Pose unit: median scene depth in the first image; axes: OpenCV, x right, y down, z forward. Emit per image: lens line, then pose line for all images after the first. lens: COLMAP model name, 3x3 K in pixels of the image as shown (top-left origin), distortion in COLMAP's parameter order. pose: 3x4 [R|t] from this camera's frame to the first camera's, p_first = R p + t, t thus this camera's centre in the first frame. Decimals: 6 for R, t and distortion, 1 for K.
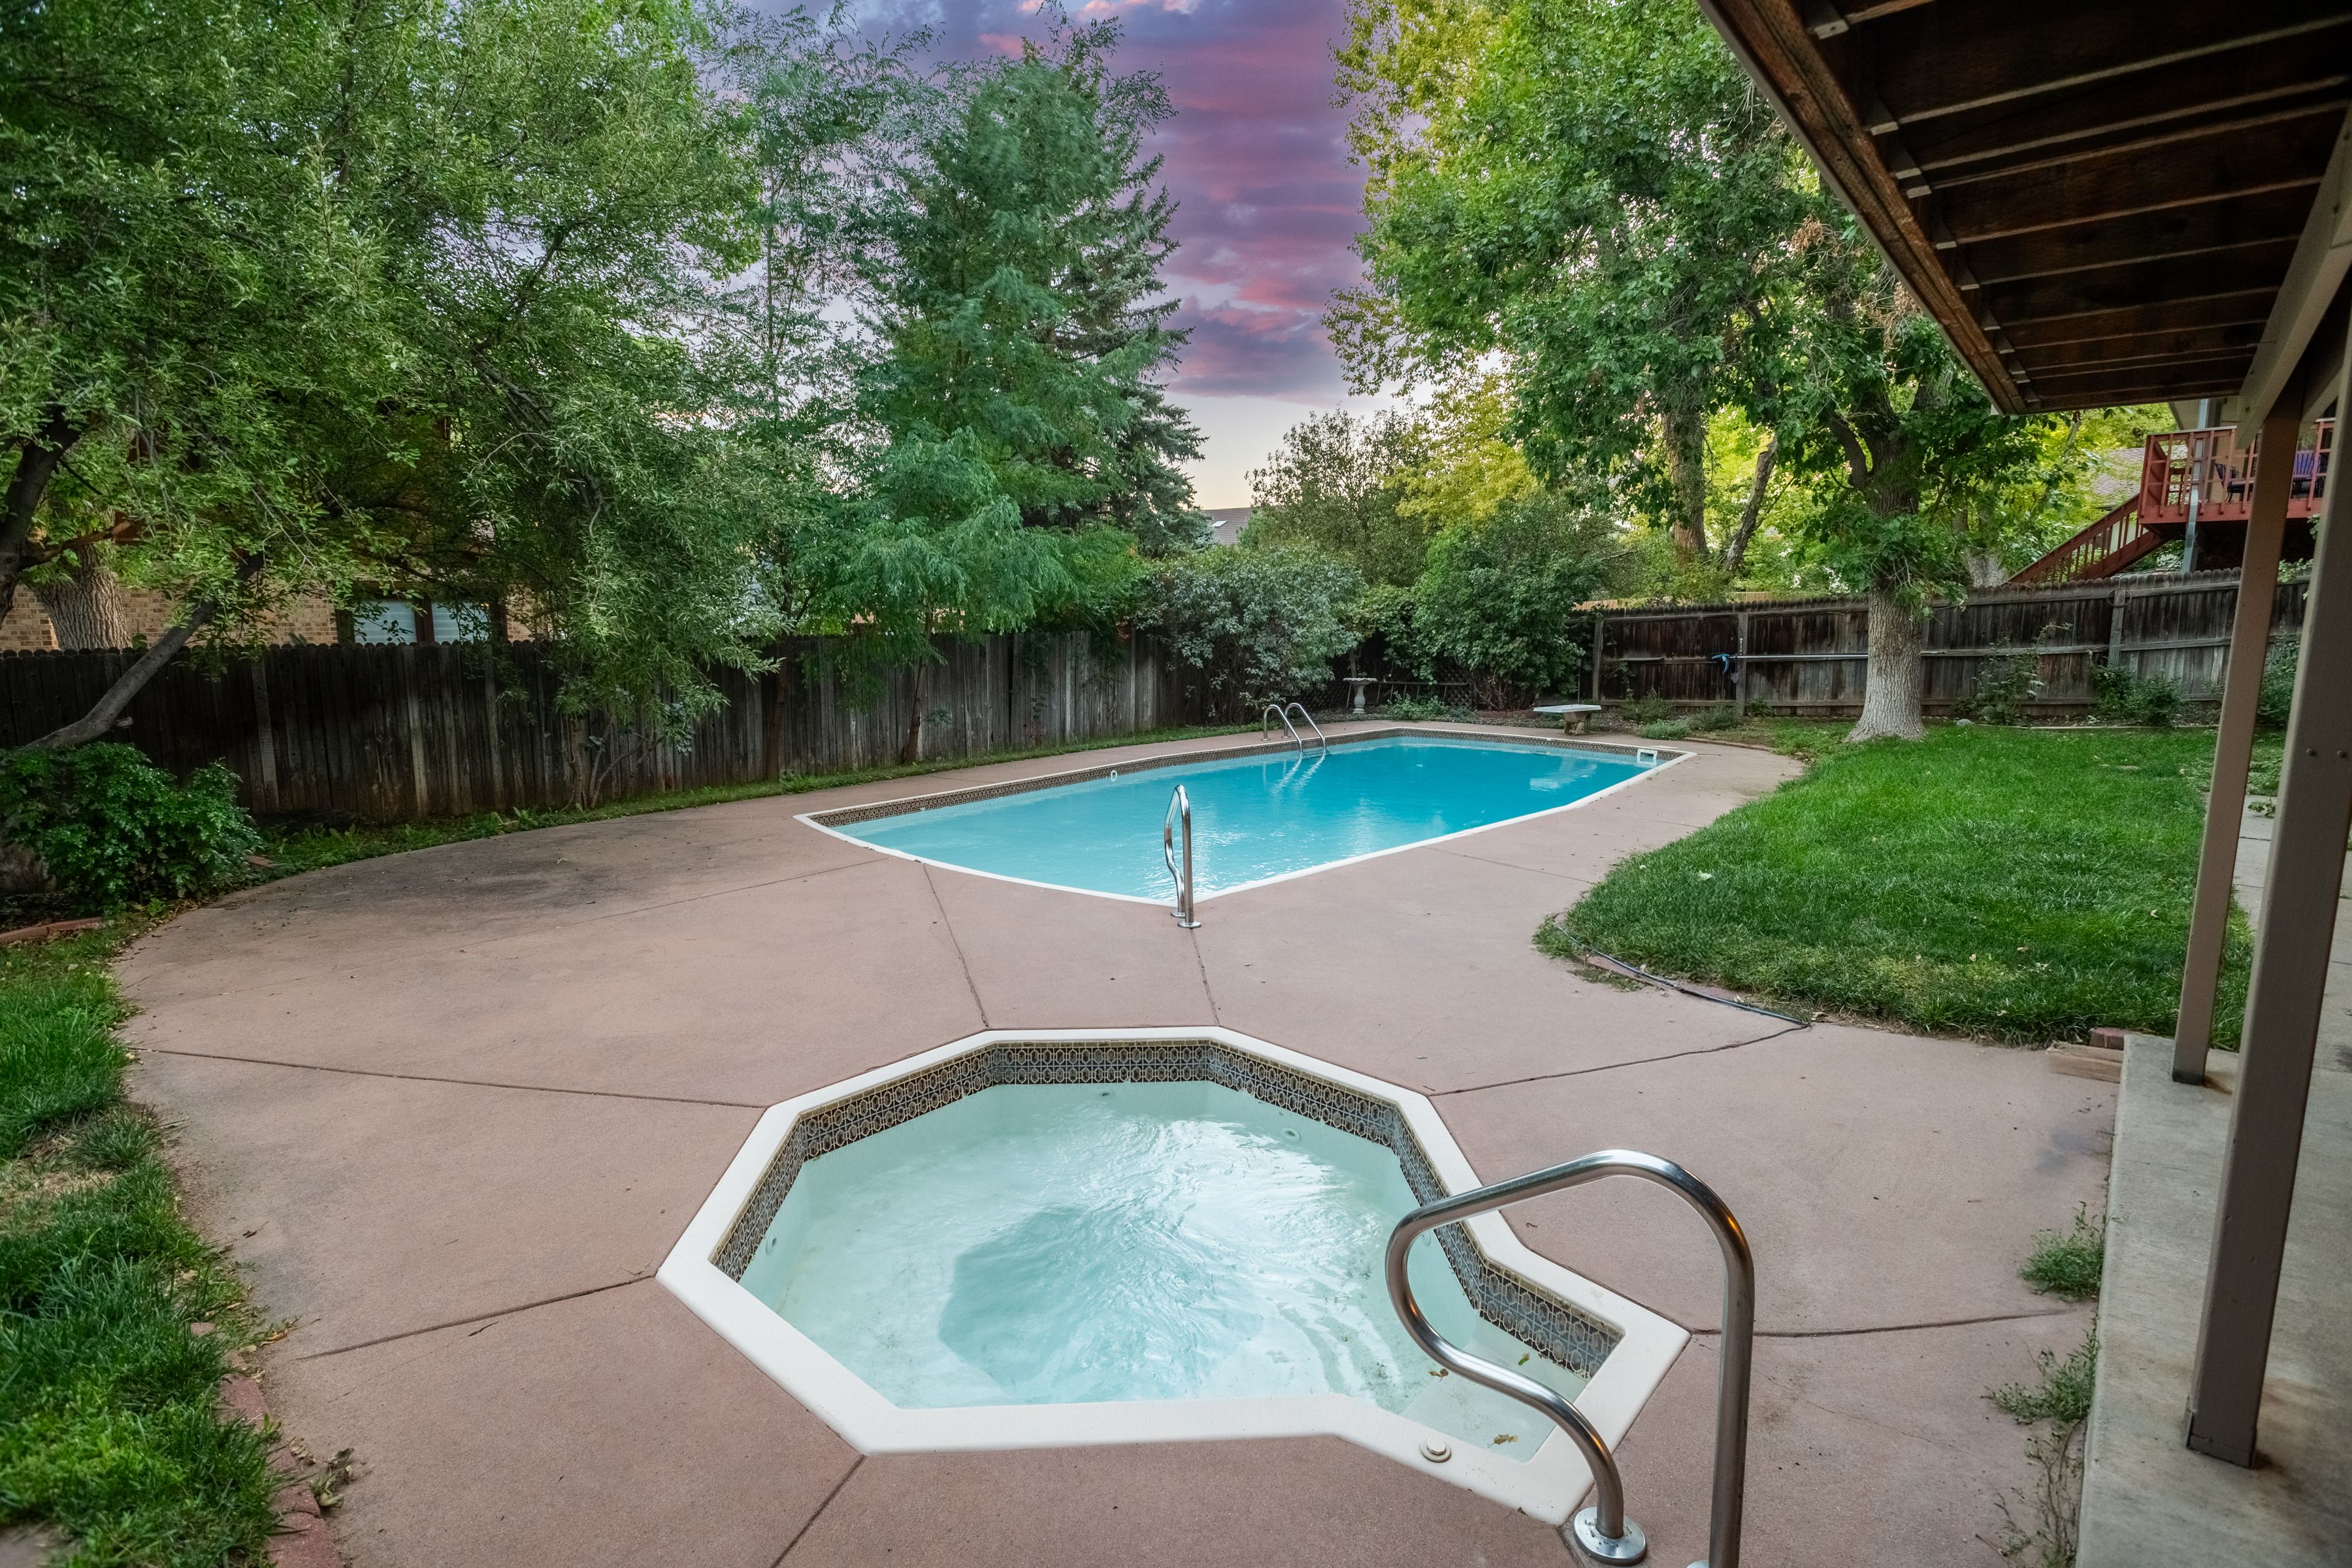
lens RADIAL K [[1087.8, 0, 1182.8], [0, 1087.8, 774.6], [0, 0, 1]] dist [-0.003410, -0.000342]
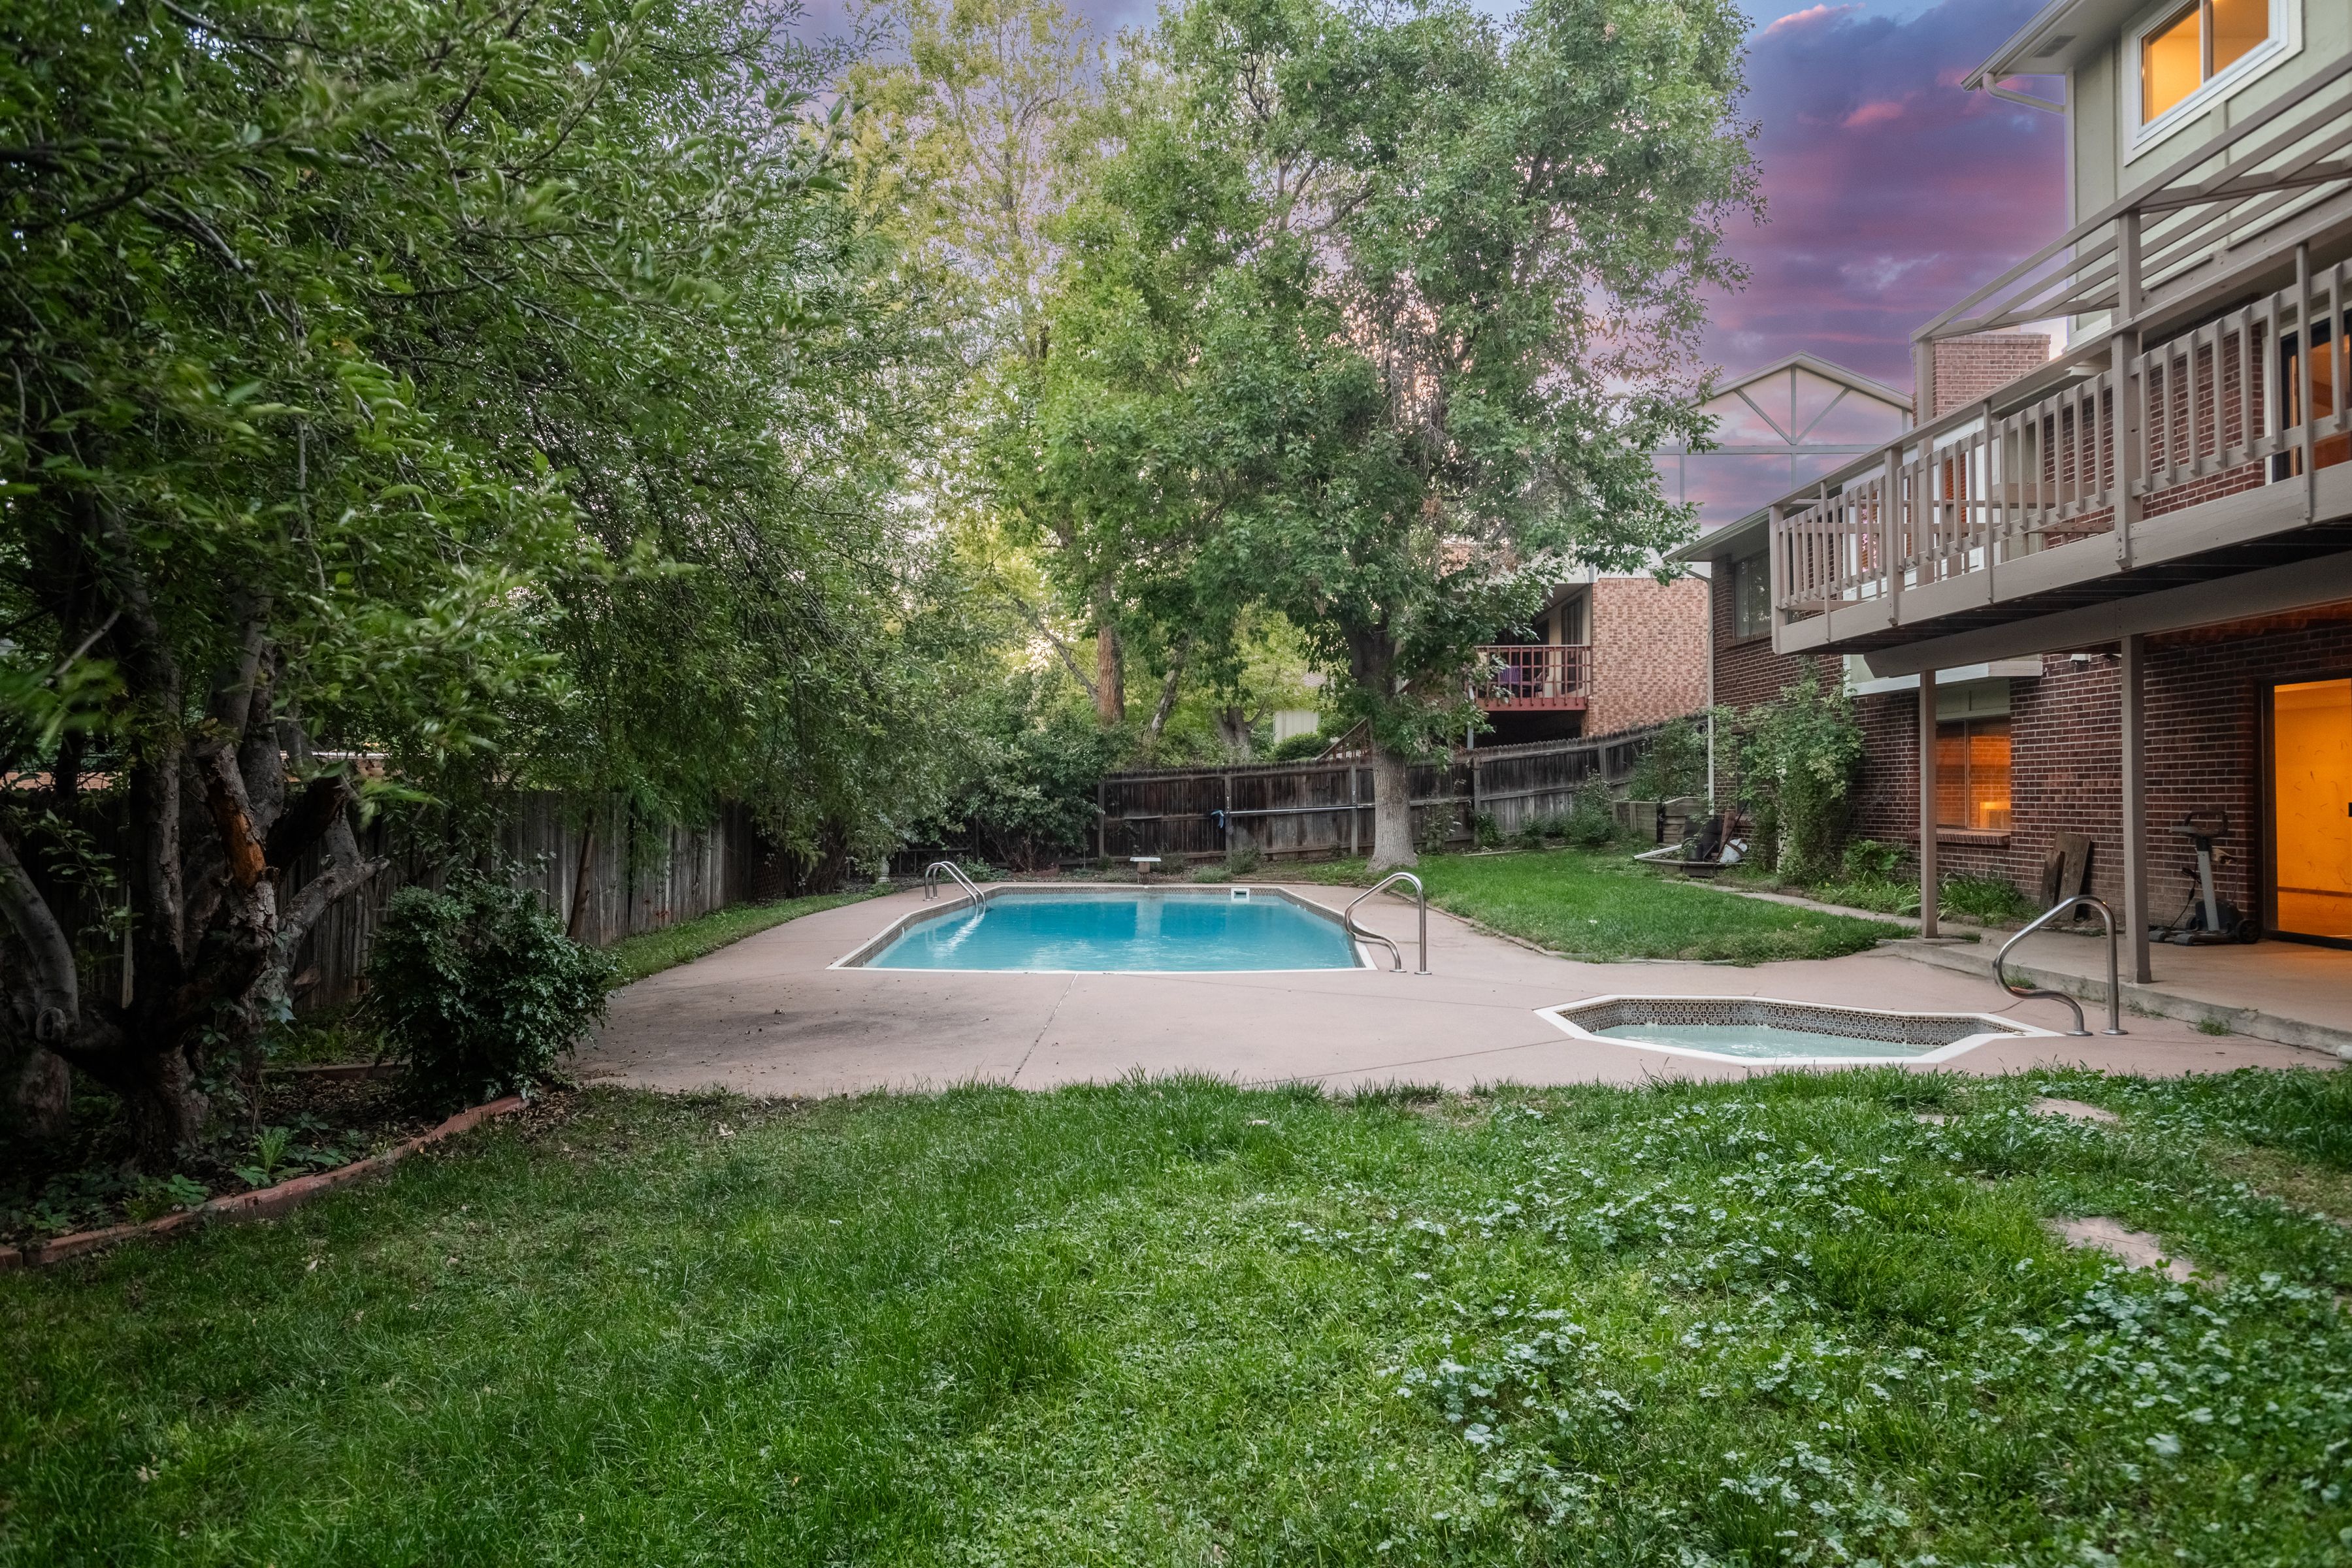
lens RADIAL K [[1381.8, 0, 1172.8], [0, 1381.8, 795.3], [0, 0, 1]] dist [-0.008477, -0.002644]
pose [[0.751482, -0.005888, 0.659727, -0.510338], [0.099694, 0.989491, -0.104729, 0.021431], [-0.652177, 0.144472, 0.744172, -0.053743]]
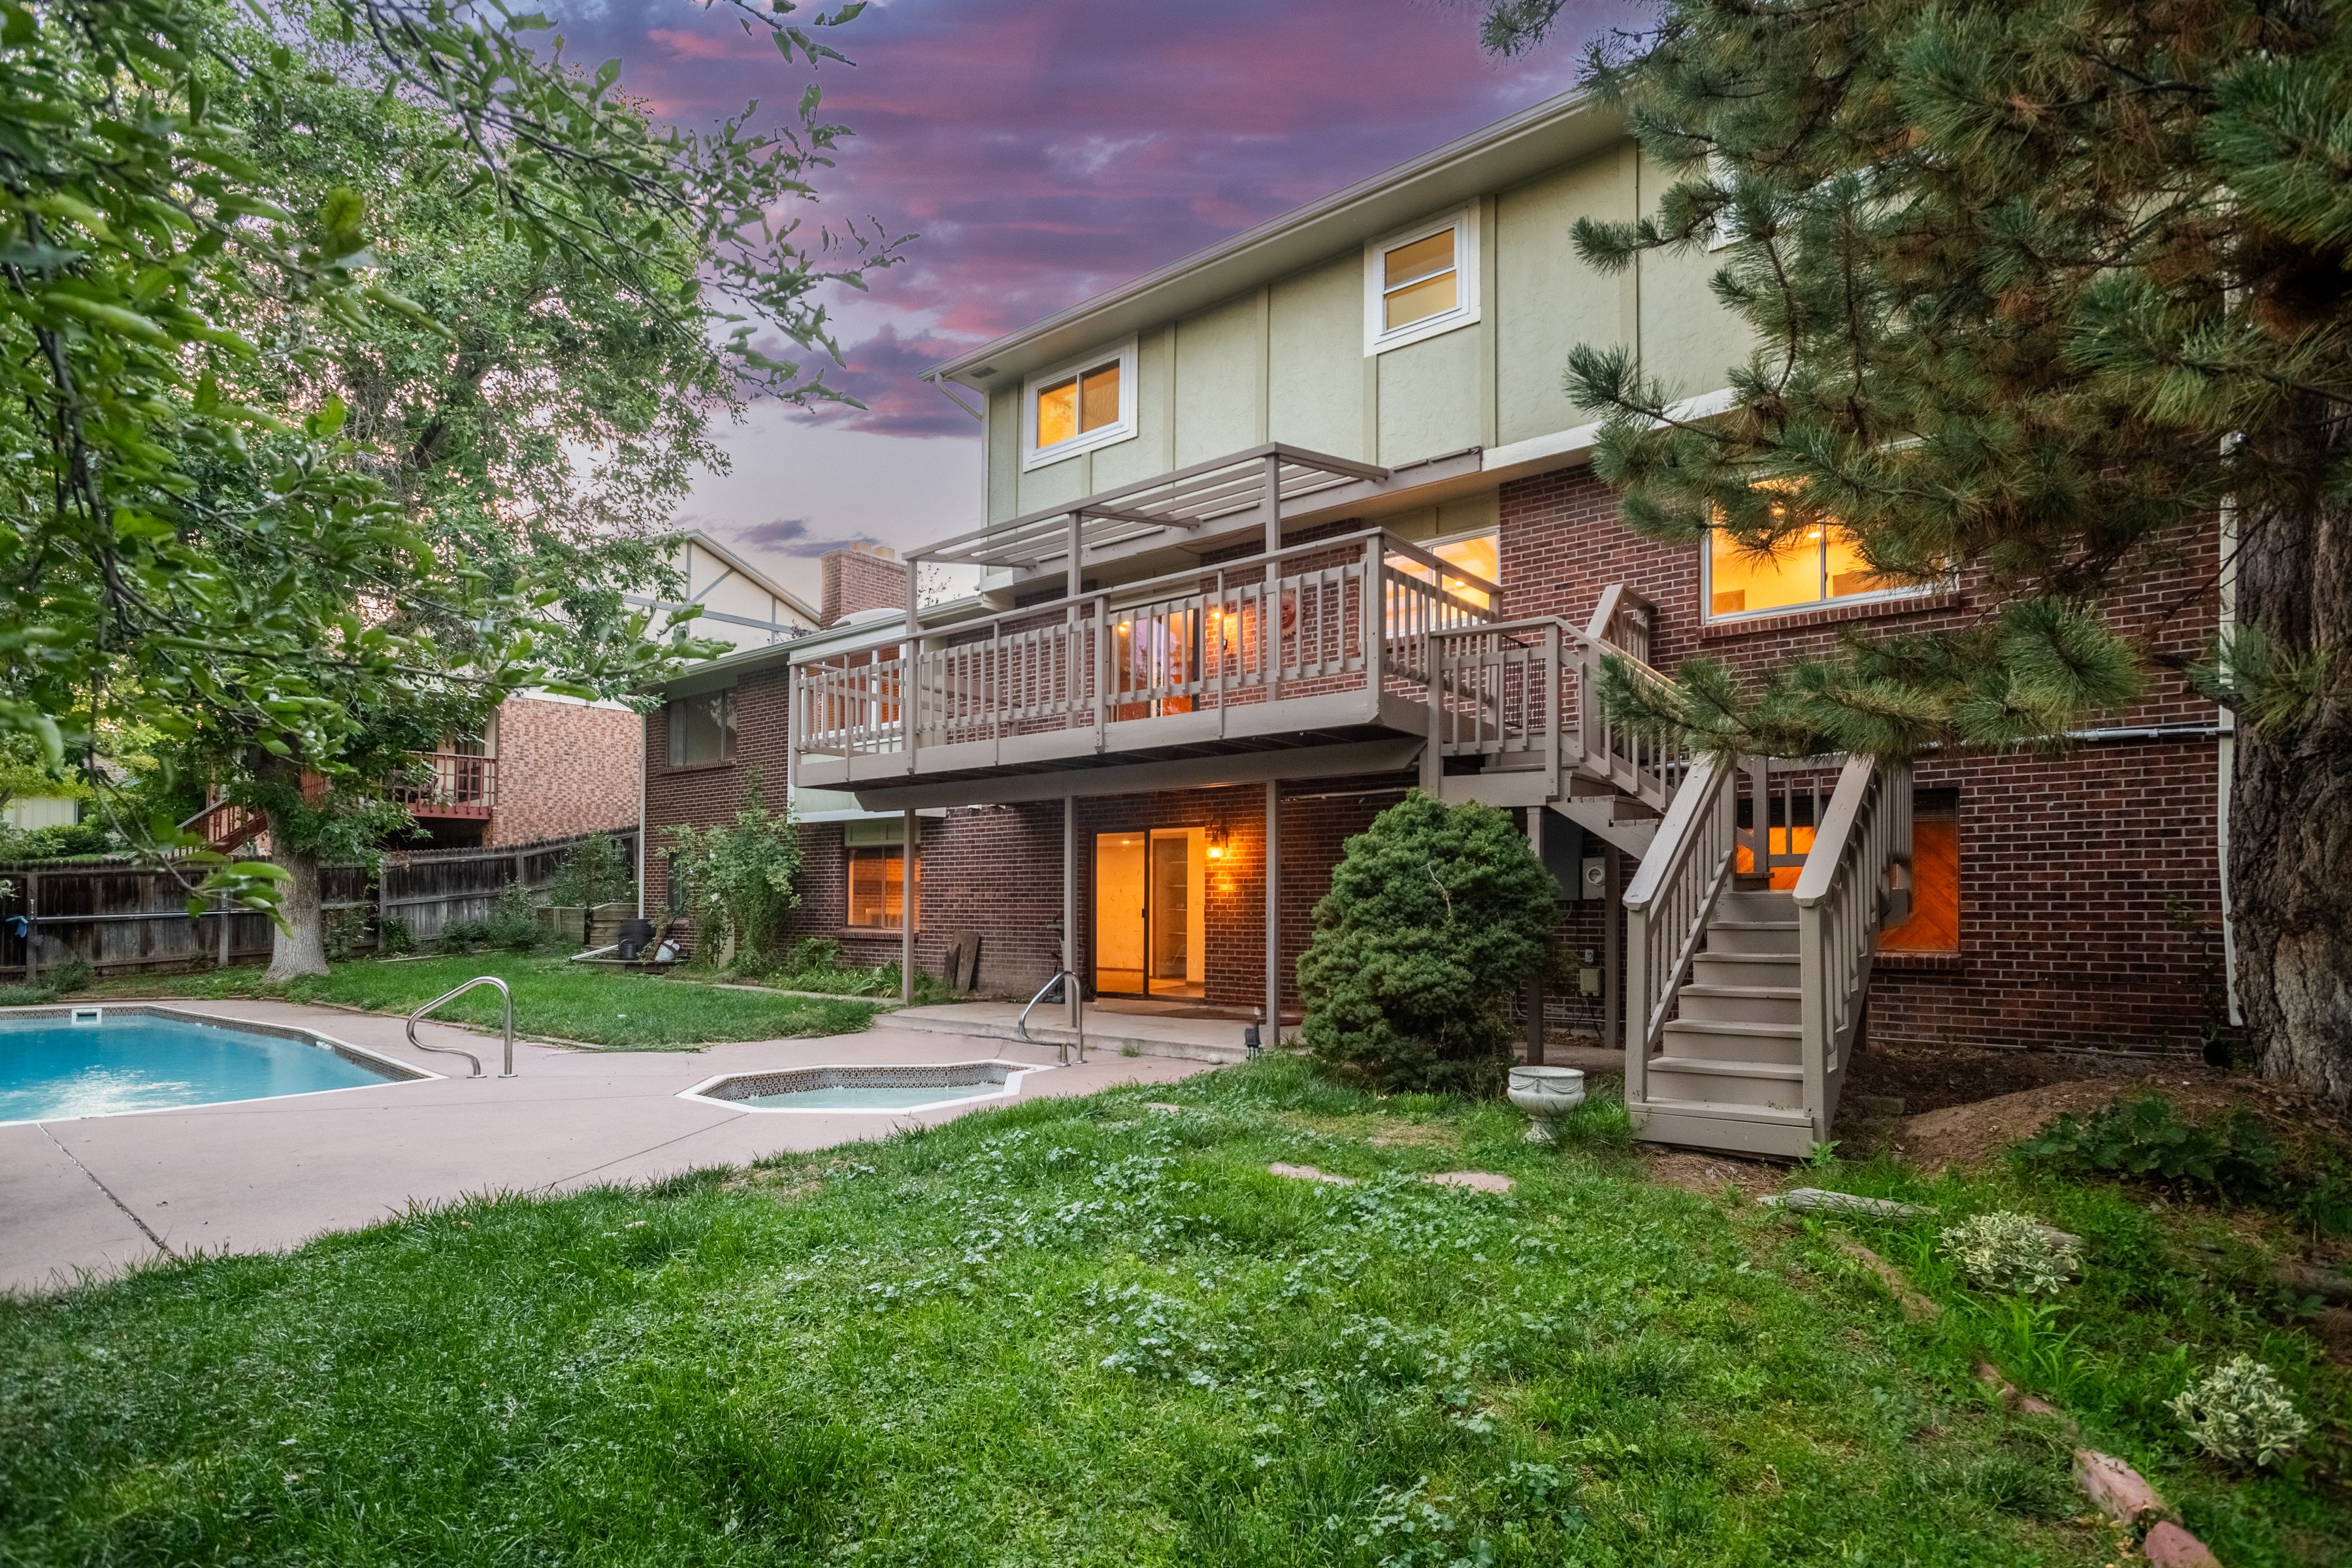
lens RADIAL K [[1184.3, 0, 1179.1], [0, 1184.3, 897.8], [0, 0, 1]] dist [-0.003039, -0.000200]
pose [[-0.033176, 0.001977, 0.999448, -0.559191], [0.137391, 0.990514, 0.002601, 0.007884], [-0.989961, 0.137401, -0.033133, 0.048710]]
